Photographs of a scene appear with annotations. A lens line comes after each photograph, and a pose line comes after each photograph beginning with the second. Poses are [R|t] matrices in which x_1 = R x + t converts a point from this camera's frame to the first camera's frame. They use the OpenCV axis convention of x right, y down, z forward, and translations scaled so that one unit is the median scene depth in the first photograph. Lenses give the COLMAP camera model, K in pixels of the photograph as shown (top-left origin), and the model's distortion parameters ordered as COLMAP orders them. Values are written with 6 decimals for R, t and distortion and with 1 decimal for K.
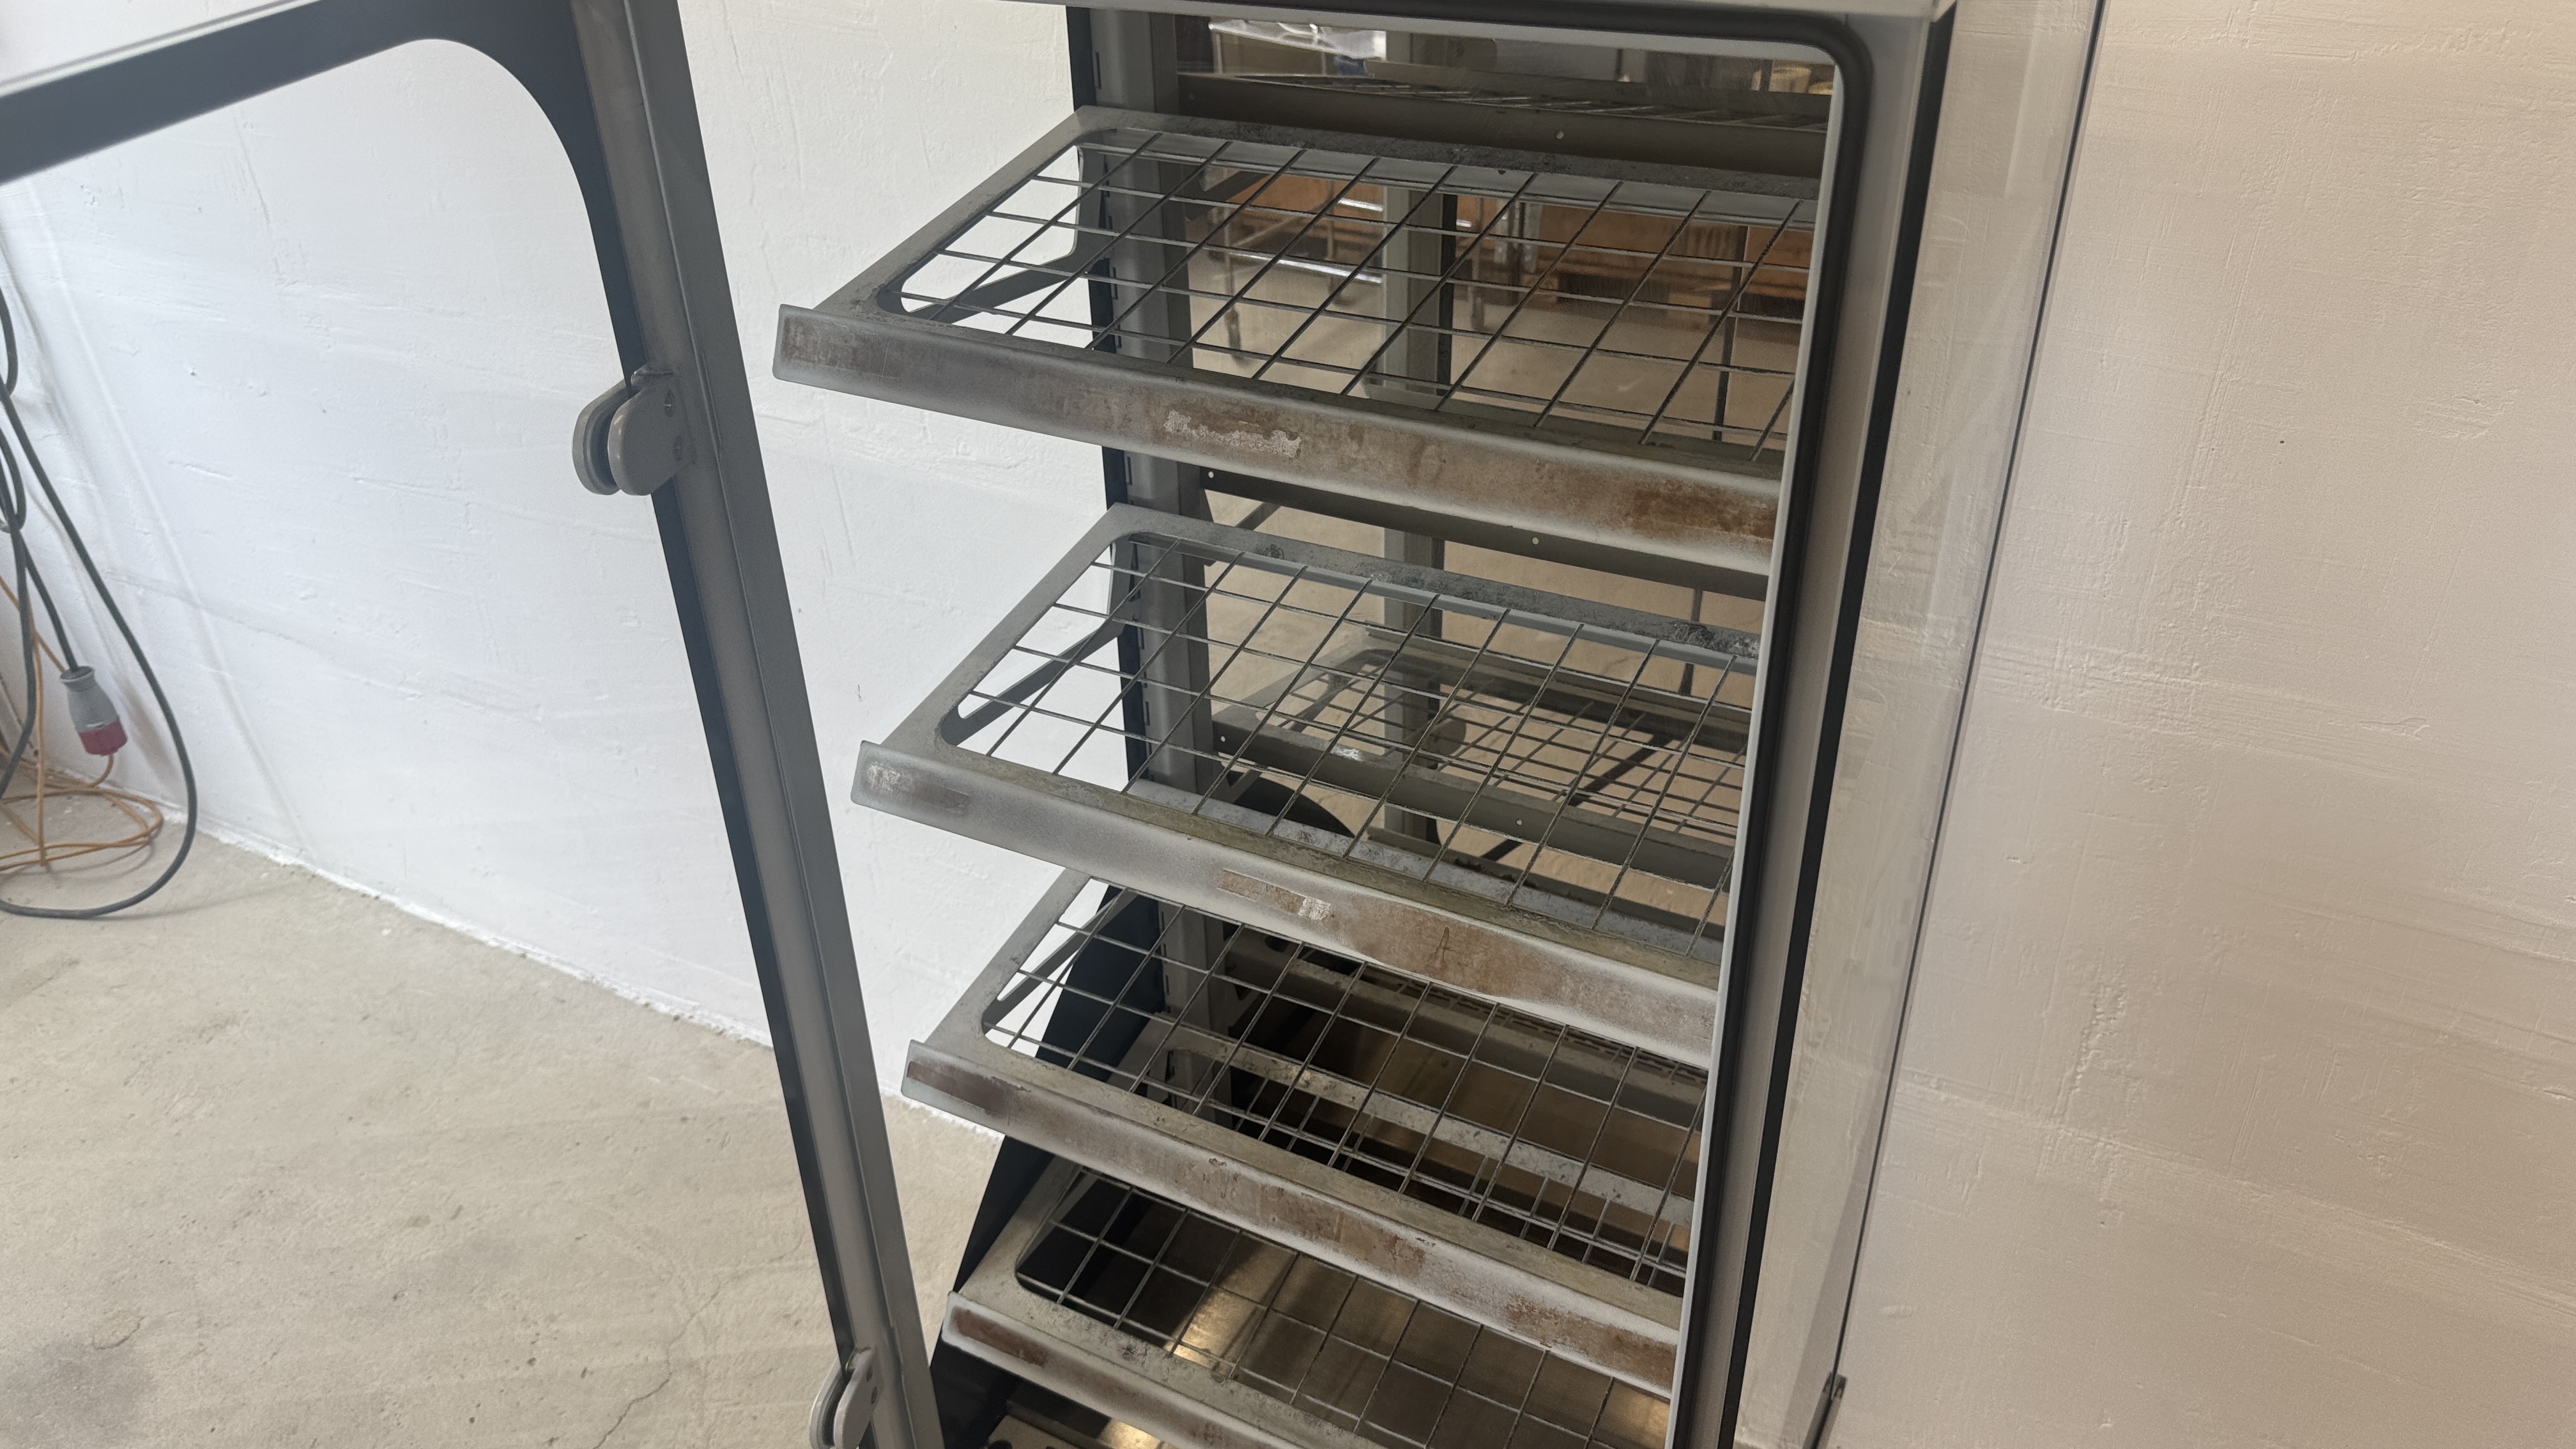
lens RADIAL K [[1811.4, 0, 1298.0], [0, 1811.4, 708.4], [0, 0, 1]] dist [0.032309, -0.055742]
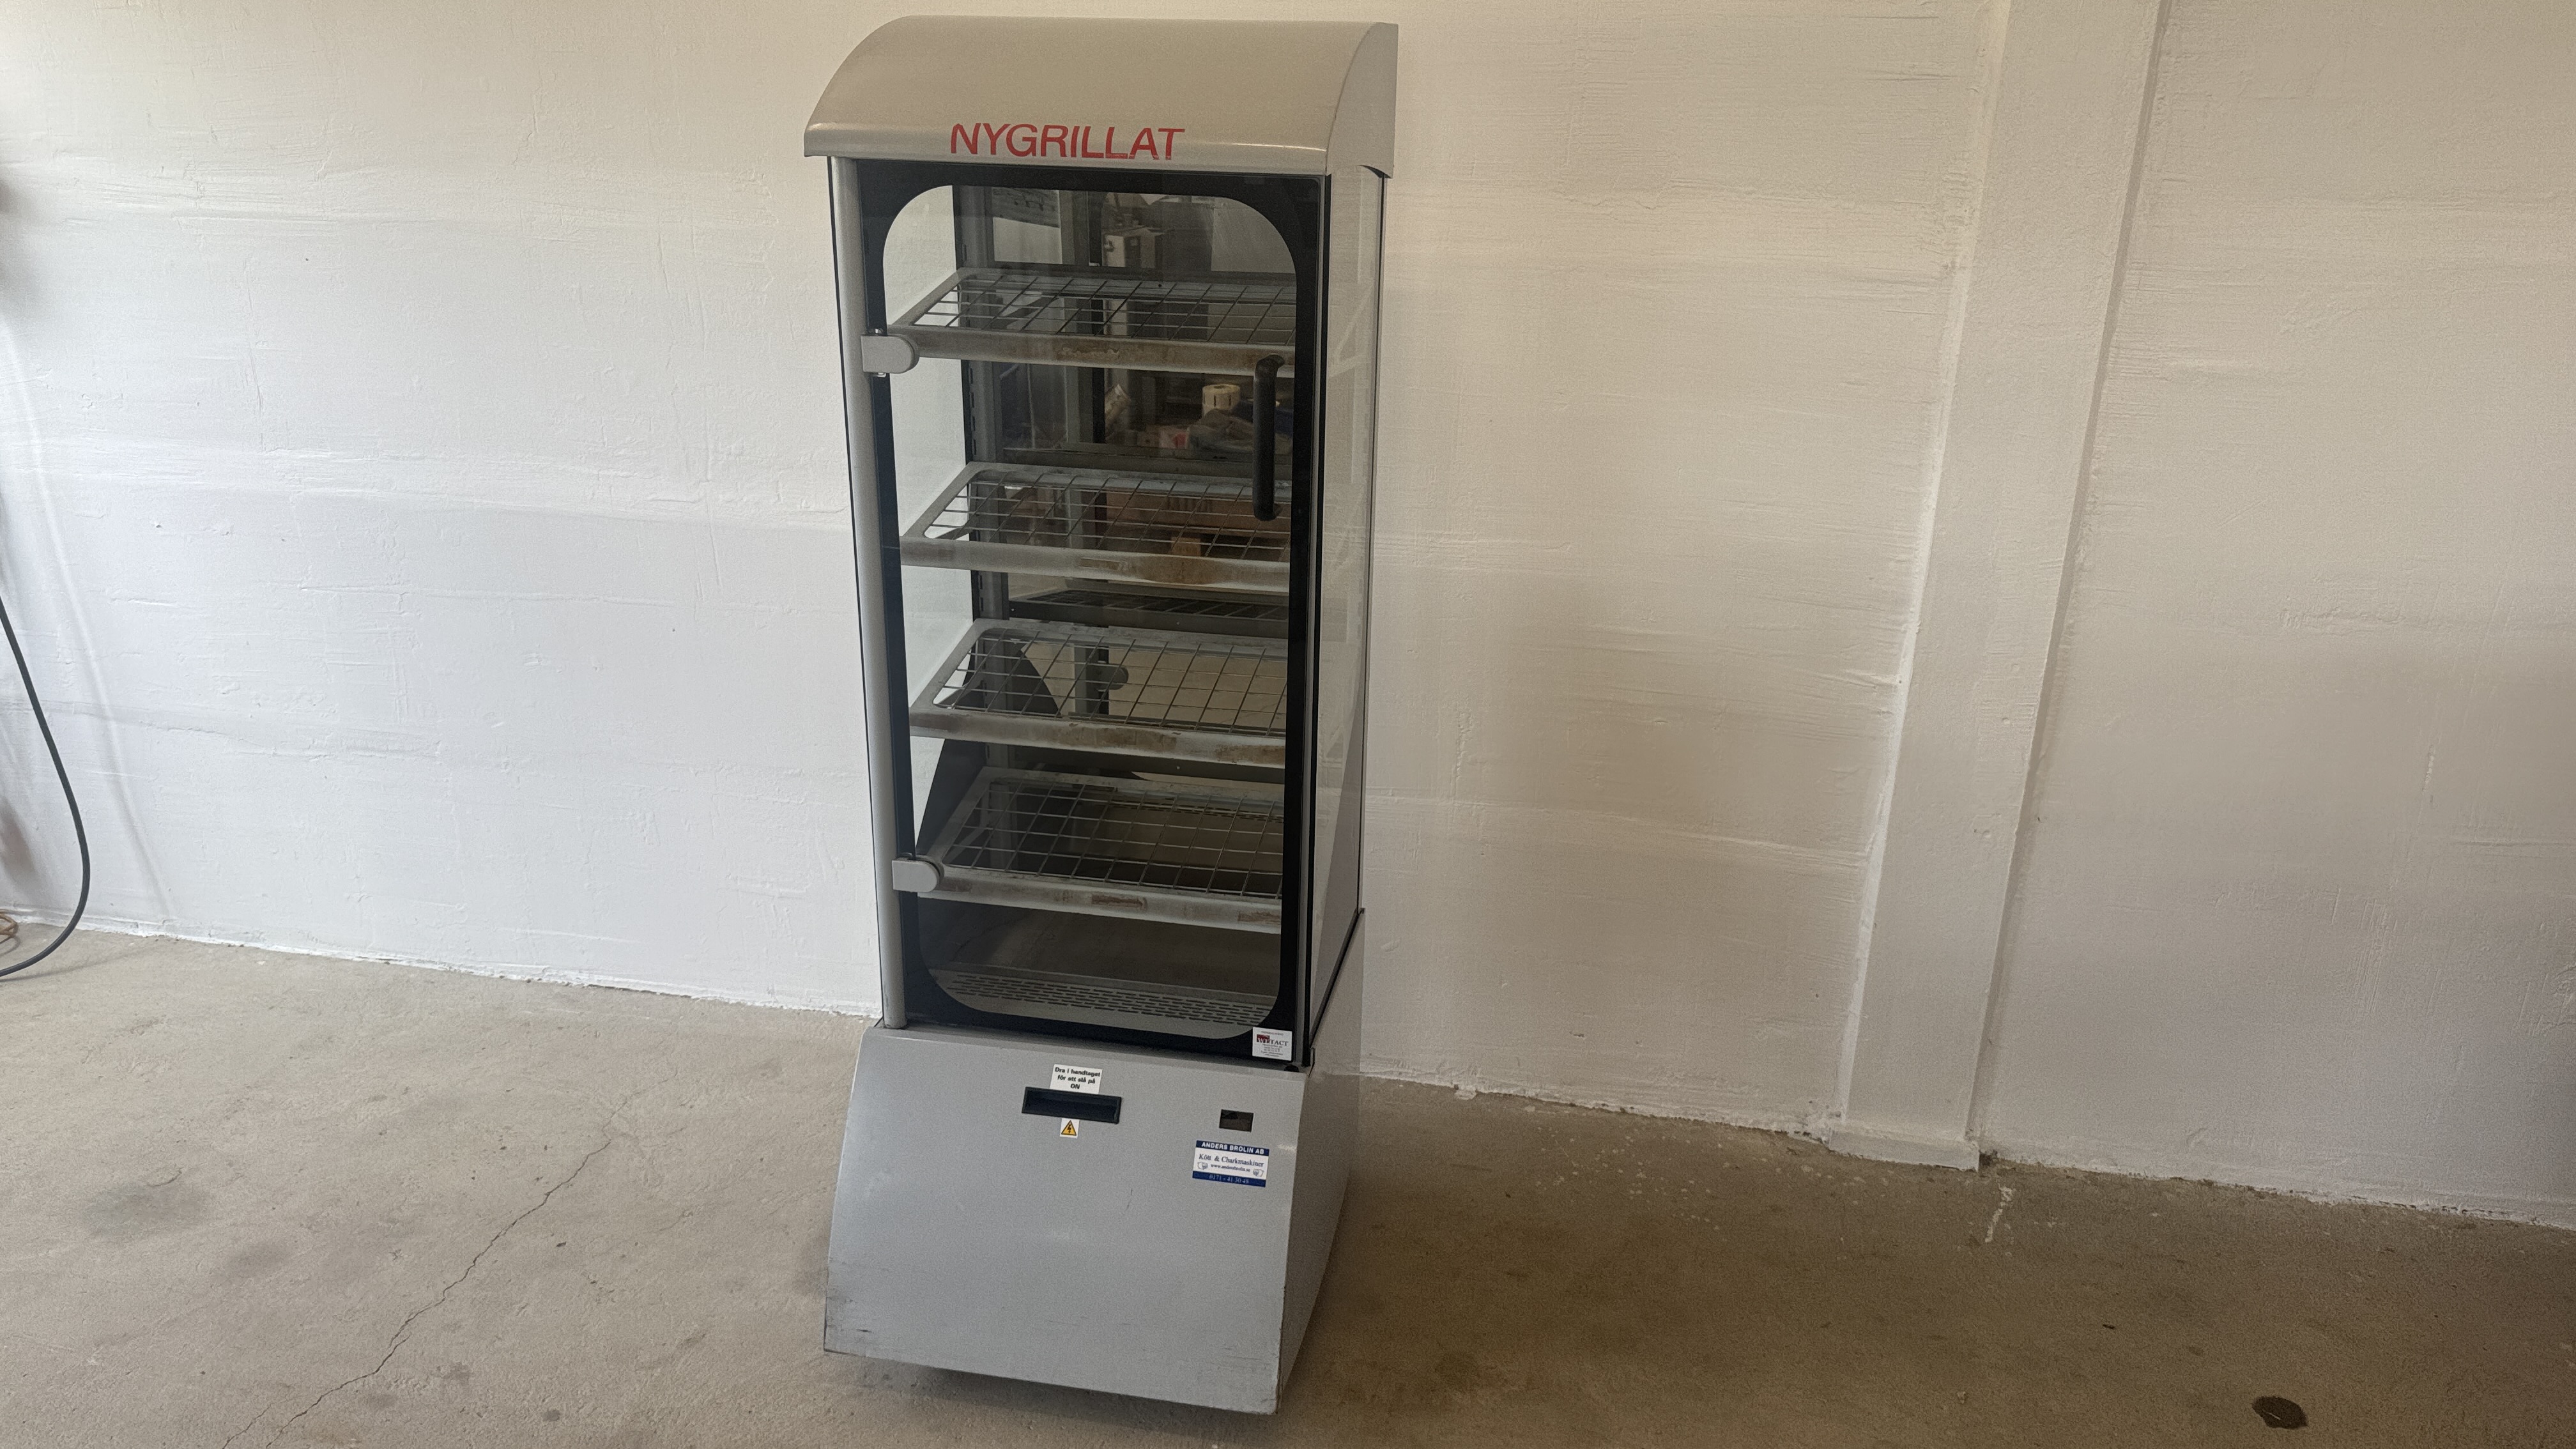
lens RADIAL K [[1766.3, 0, 1280.2], [0, 1766.3, 671.0], [0, 0, 1]] dist [0.079908, -0.115461]
pose [[0.957232, -0.055900, 0.283869, -0.204217], [0.115026, 0.973811, -0.196113, 0.322102], [-0.265472, 0.220378, 0.938594, -0.536268]]
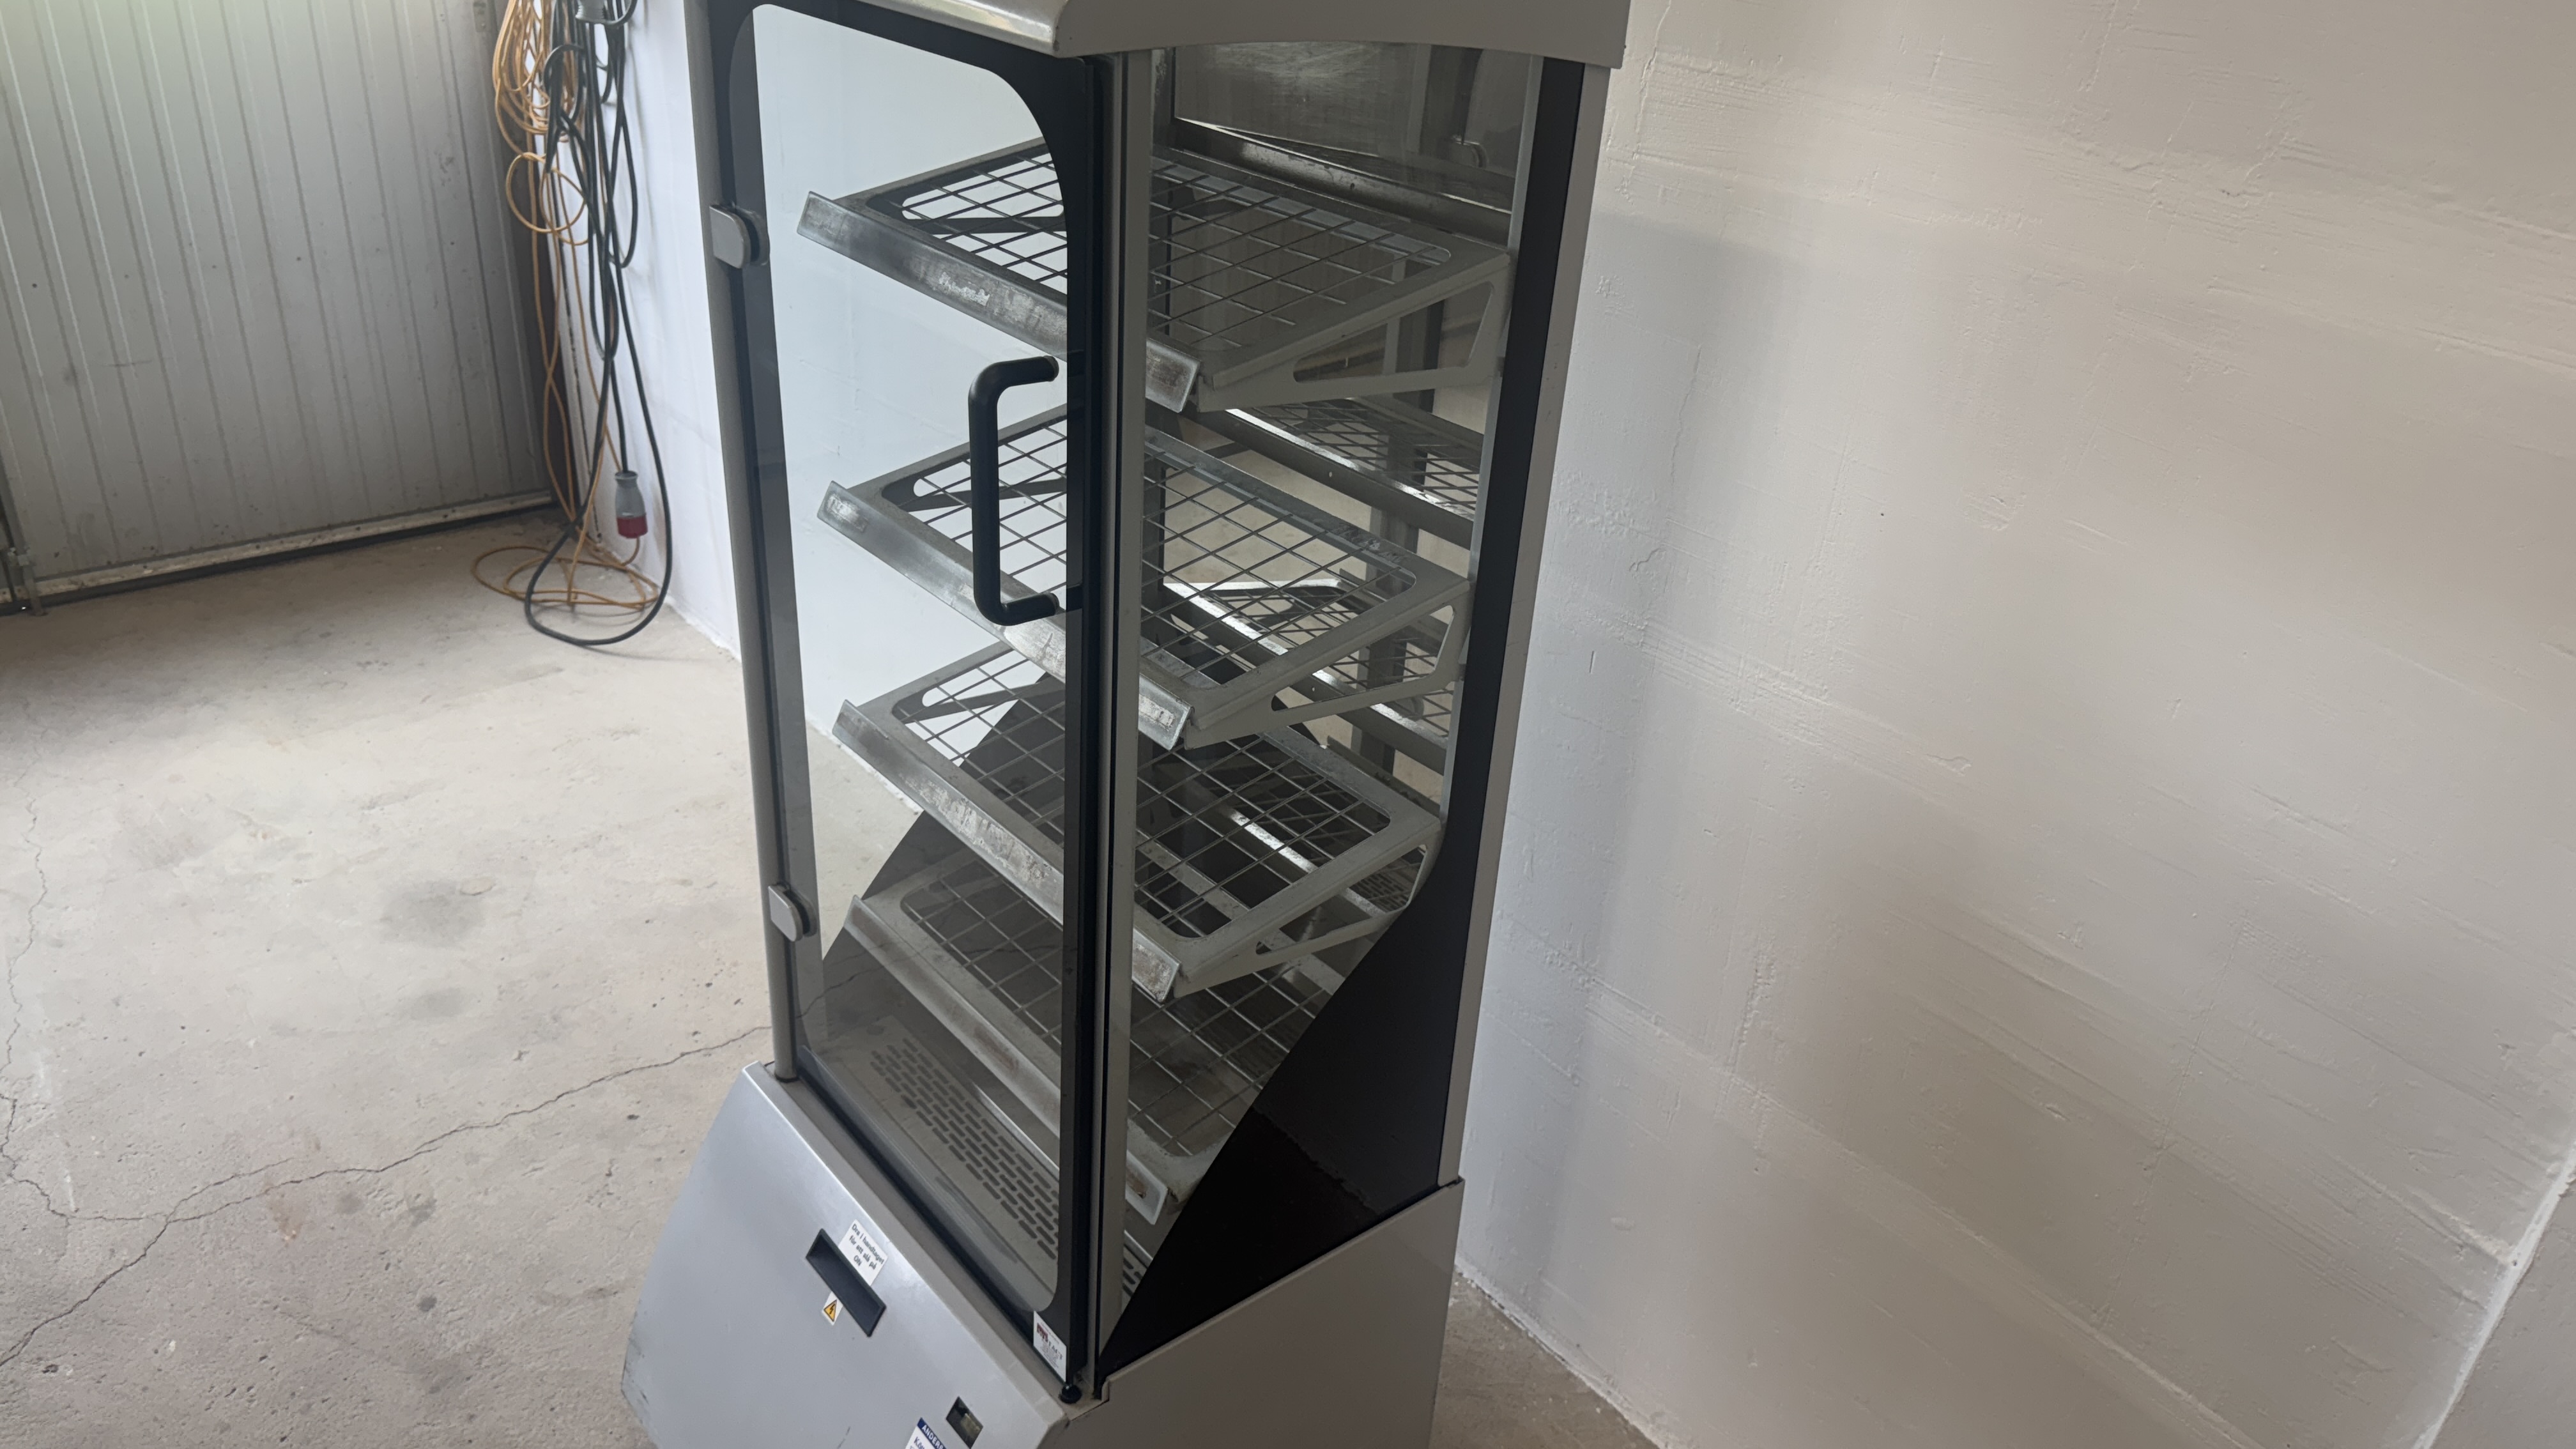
lens RADIAL K [[1811.4, 0, 1298.0], [0, 1811.4, 708.4], [0, 0, 1]] dist [0.032309, -0.055742]
pose [[0.923118, 0.240470, -0.300046, 0.332753], [-0.259814, 0.965317, -0.025695, 0.072886], [0.283460, 0.101676, 0.953579, -0.193923]]
